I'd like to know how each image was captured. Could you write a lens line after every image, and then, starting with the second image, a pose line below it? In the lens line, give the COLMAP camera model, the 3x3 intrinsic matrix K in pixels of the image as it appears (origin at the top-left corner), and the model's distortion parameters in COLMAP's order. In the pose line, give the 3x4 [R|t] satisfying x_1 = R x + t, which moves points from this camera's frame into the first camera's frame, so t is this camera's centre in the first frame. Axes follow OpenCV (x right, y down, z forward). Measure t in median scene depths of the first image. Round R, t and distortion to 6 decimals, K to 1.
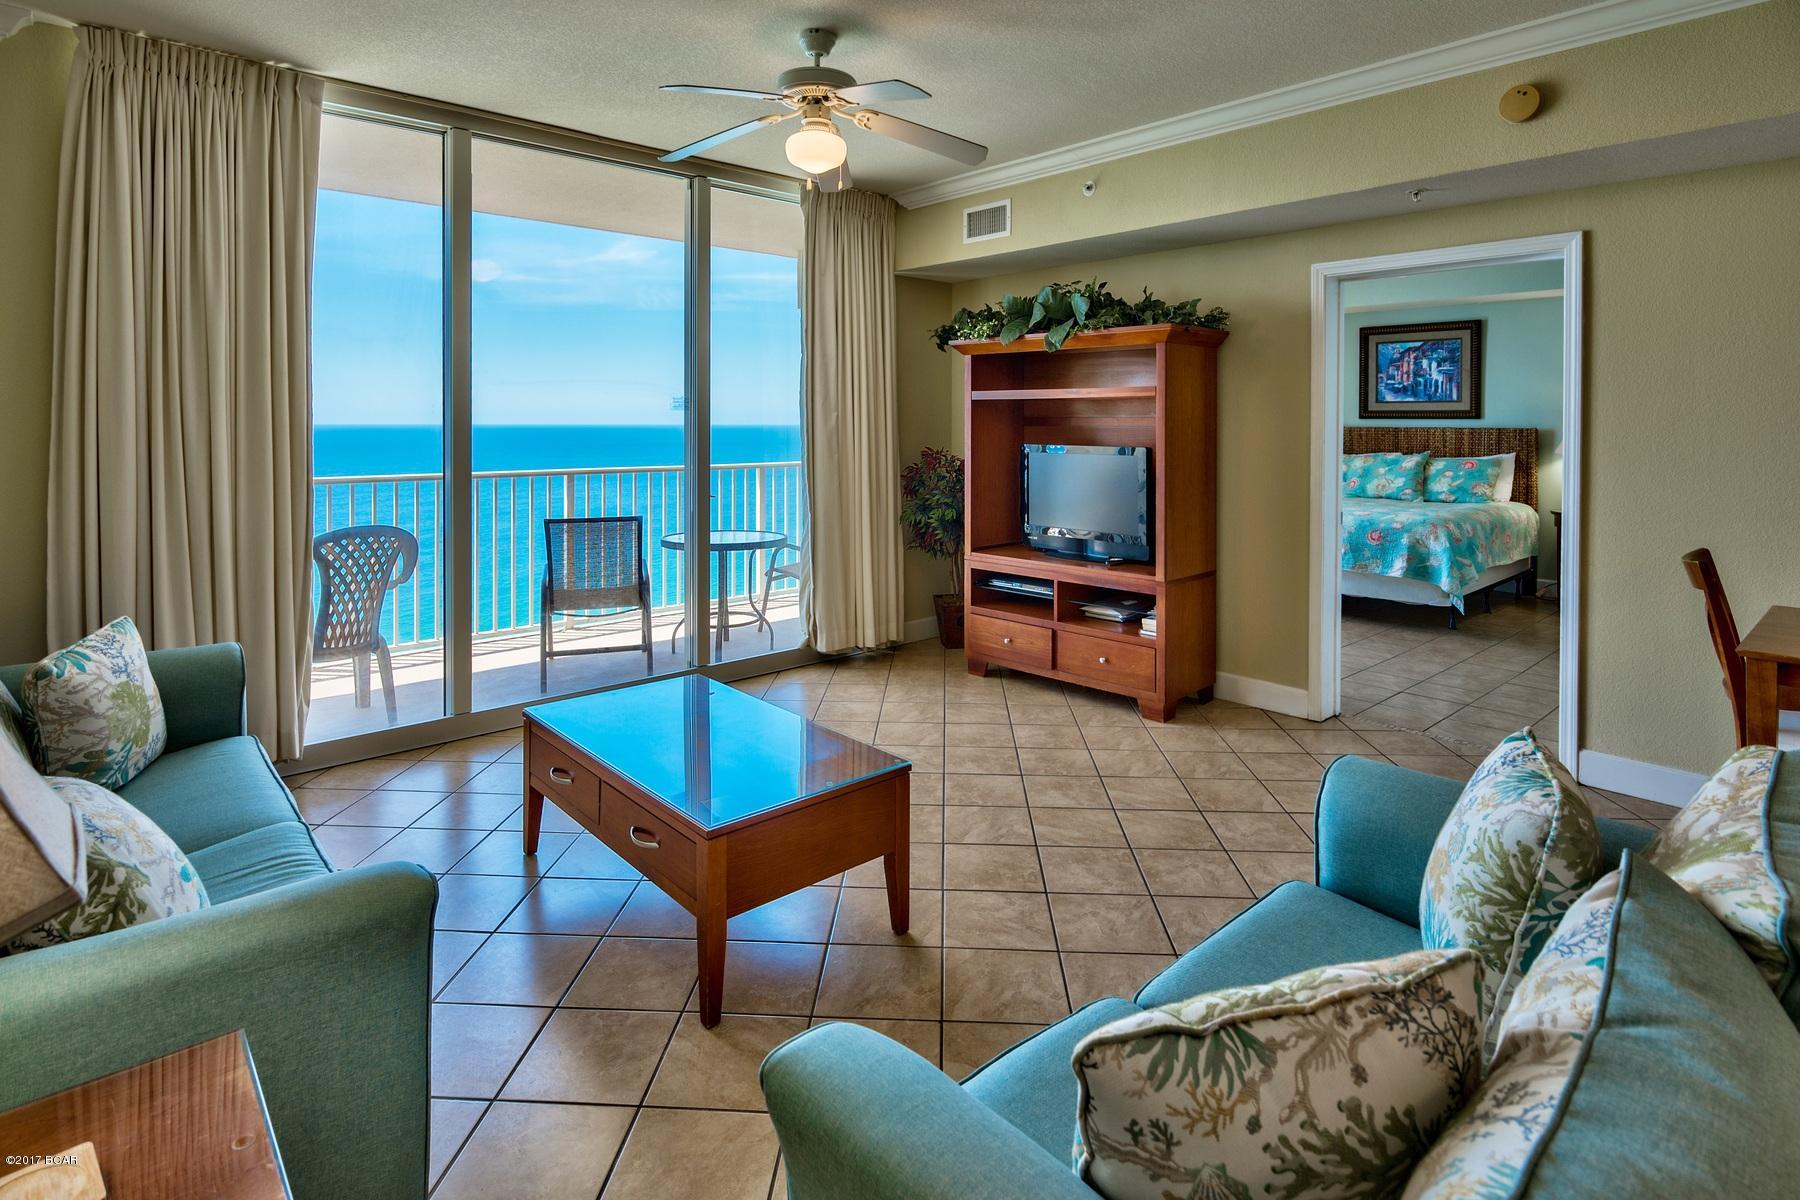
lens RADIAL K [[955.9, 0, 892.4], [0, 955.9, 420.3], [0, 0, 1]] dist [-0.034088, -0.000068]
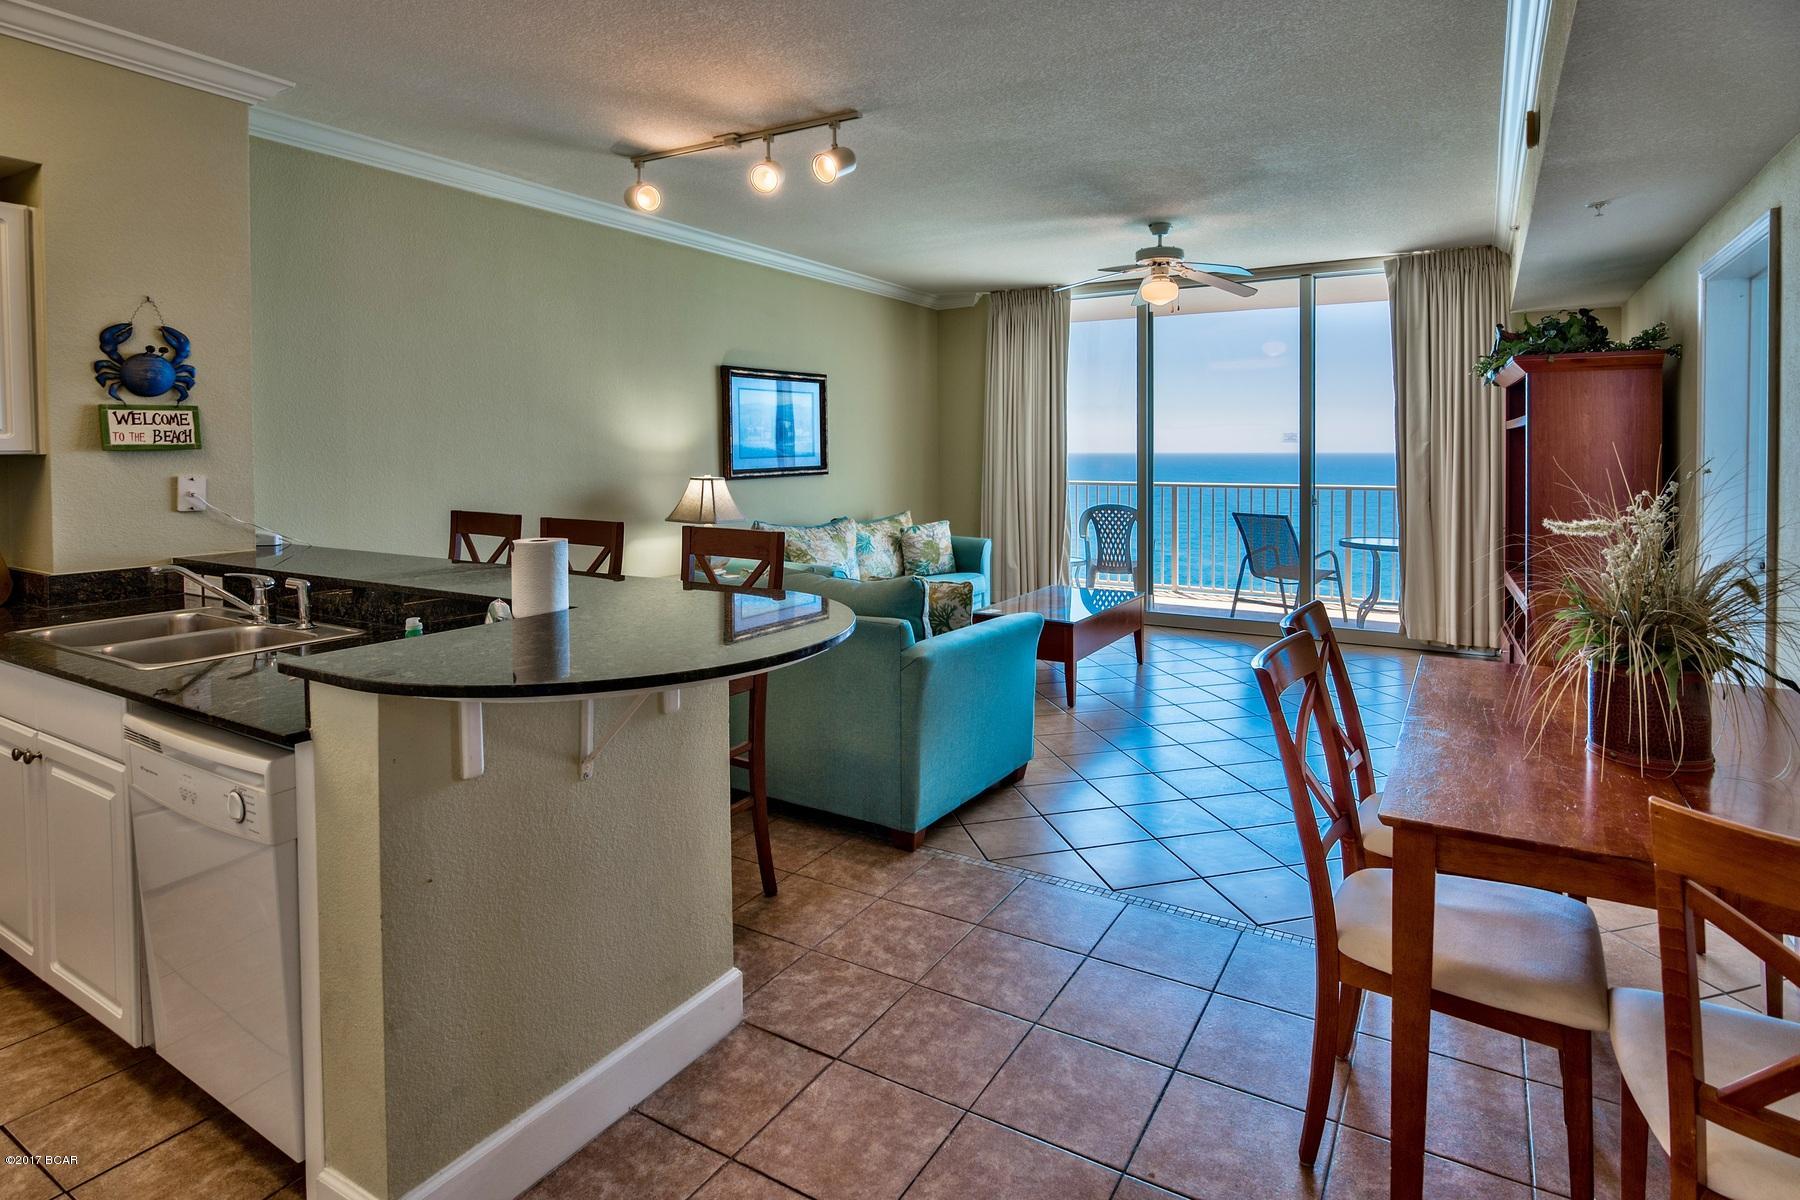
lens RADIAL K [[906.8, 0, 892.2], [0, 906.8, 450.1], [0, 0, 1]] dist [0.003149, 0.000317]
pose [[0.259015, -0.001004, -0.965873, 1.032734], [0.005037, 0.999987, 0.000311, -0.001862], [0.965860, -0.004945, 0.259017, 0.080496]]
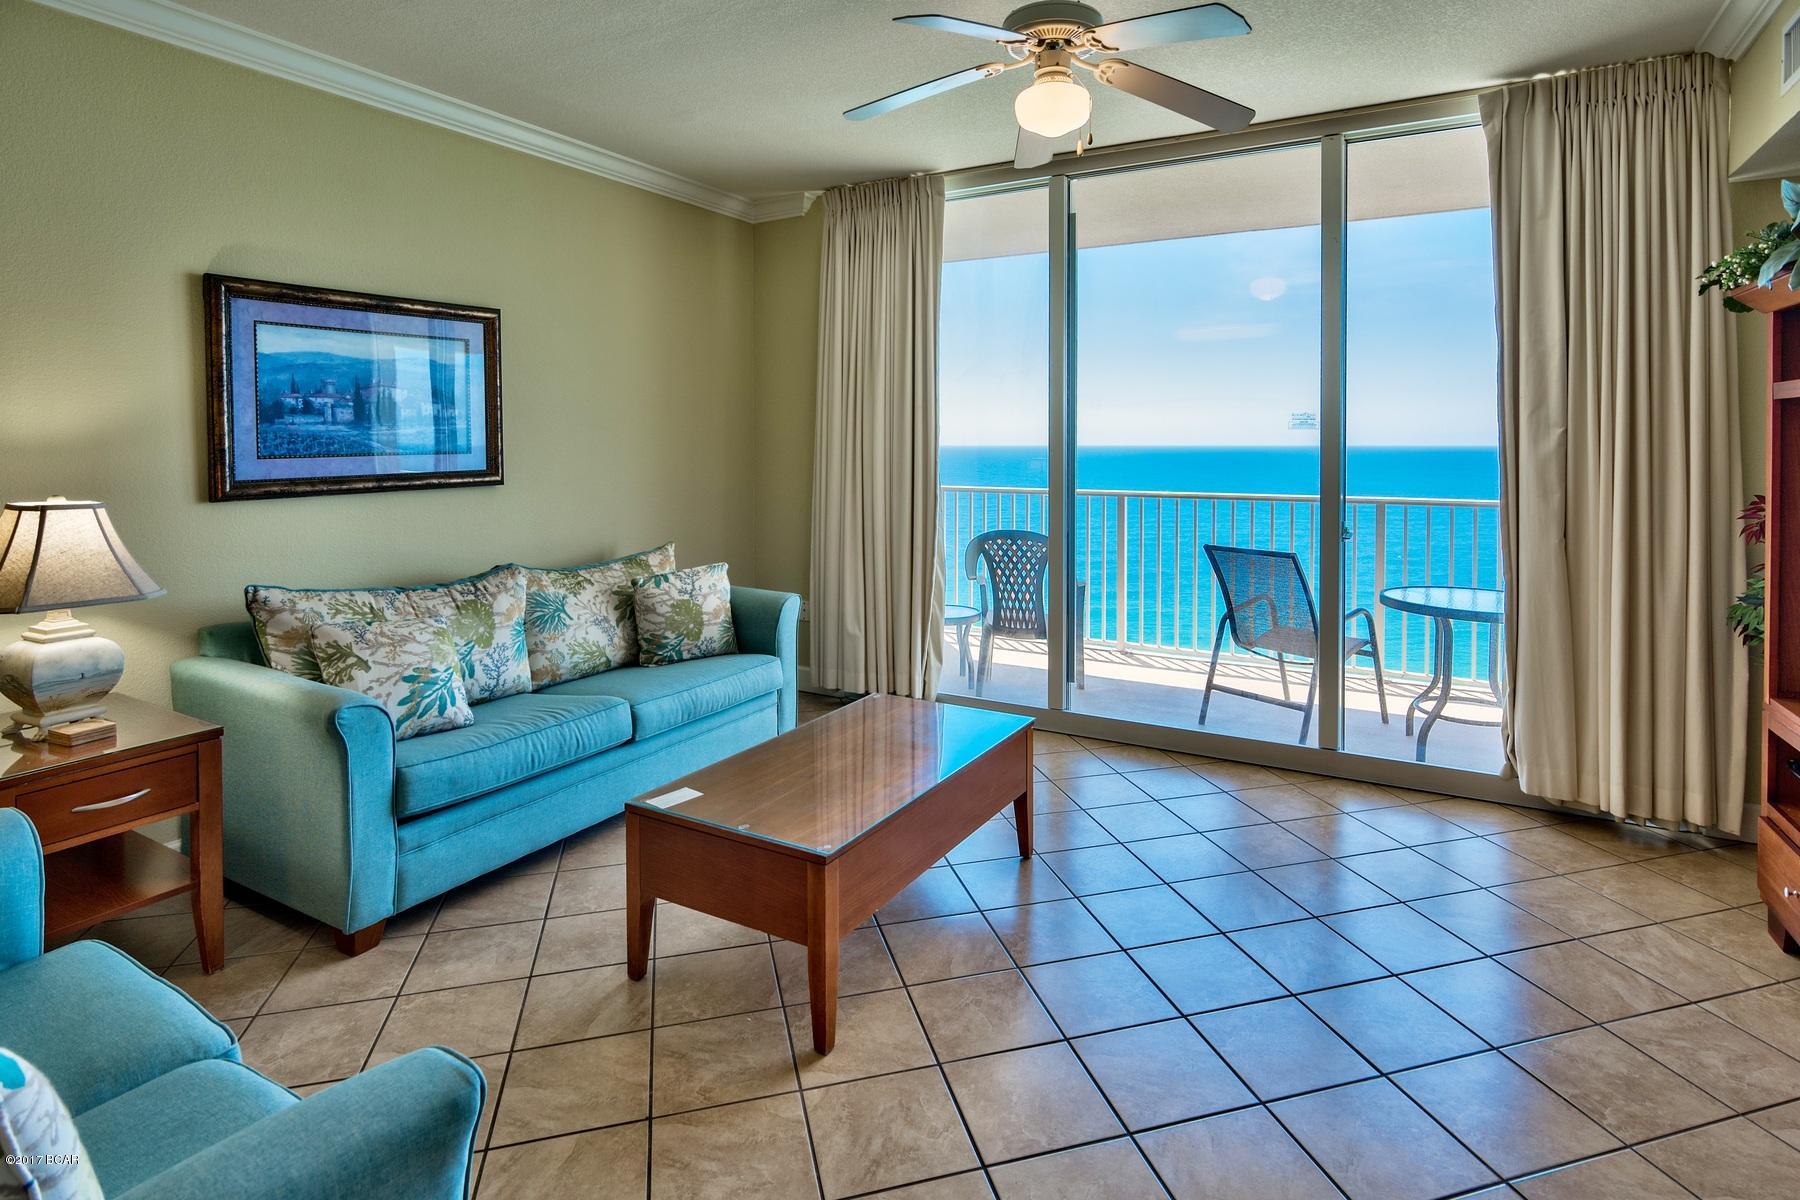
lens RADIAL K [[921.8, 0, 906.3], [0, 921.8, 442.1], [0, 0, 1]] dist [-0.001139, -0.000121]
pose [[0.303819, -0.000856, -0.952729, 0.476838], [0.003607, 0.999993, 0.000252, -0.000523], [0.952723, -0.003513, 0.303820, 0.477057]]
